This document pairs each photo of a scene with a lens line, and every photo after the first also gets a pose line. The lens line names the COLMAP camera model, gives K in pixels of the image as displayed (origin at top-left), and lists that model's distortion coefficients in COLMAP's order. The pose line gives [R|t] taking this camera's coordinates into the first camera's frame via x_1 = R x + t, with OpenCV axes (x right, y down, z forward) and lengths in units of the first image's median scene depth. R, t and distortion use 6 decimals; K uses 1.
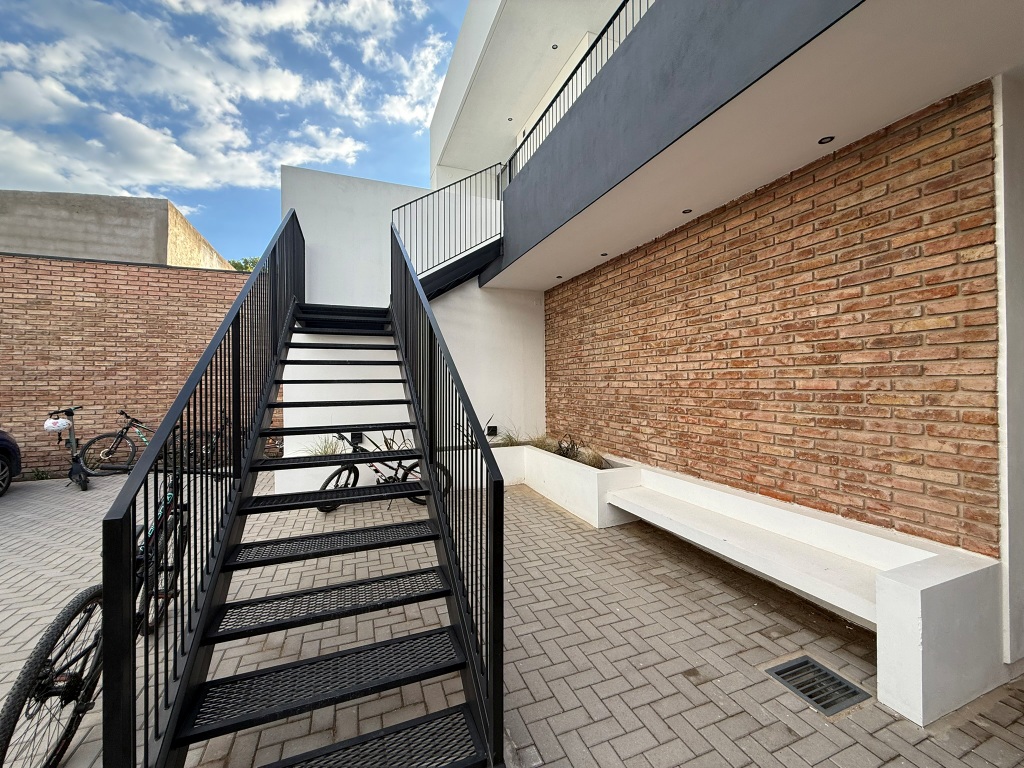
lens RADIAL K [[410.3, 0, 514.4], [0, 410.3, 382.1], [0, 0, 1]] dist [0.002161, 0.000390]
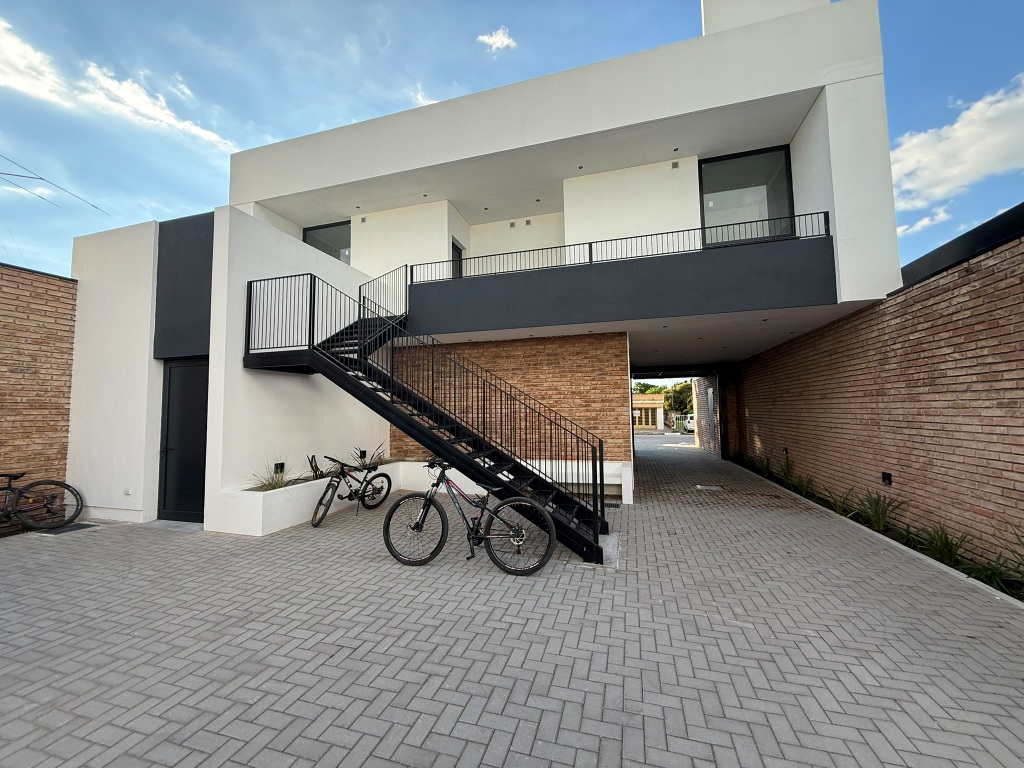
lens RADIAL K [[410.3, 0, 505.0], [0, 410.3, 382.9], [0, 0, 1]] dist [0.002161, 0.000390]
pose [[0.624756, 0.045573, 0.779489, -1.794640], [0.006626, 0.997950, -0.063656, -0.033102], [-0.780792, 0.044935, 0.623173, -0.322676]]
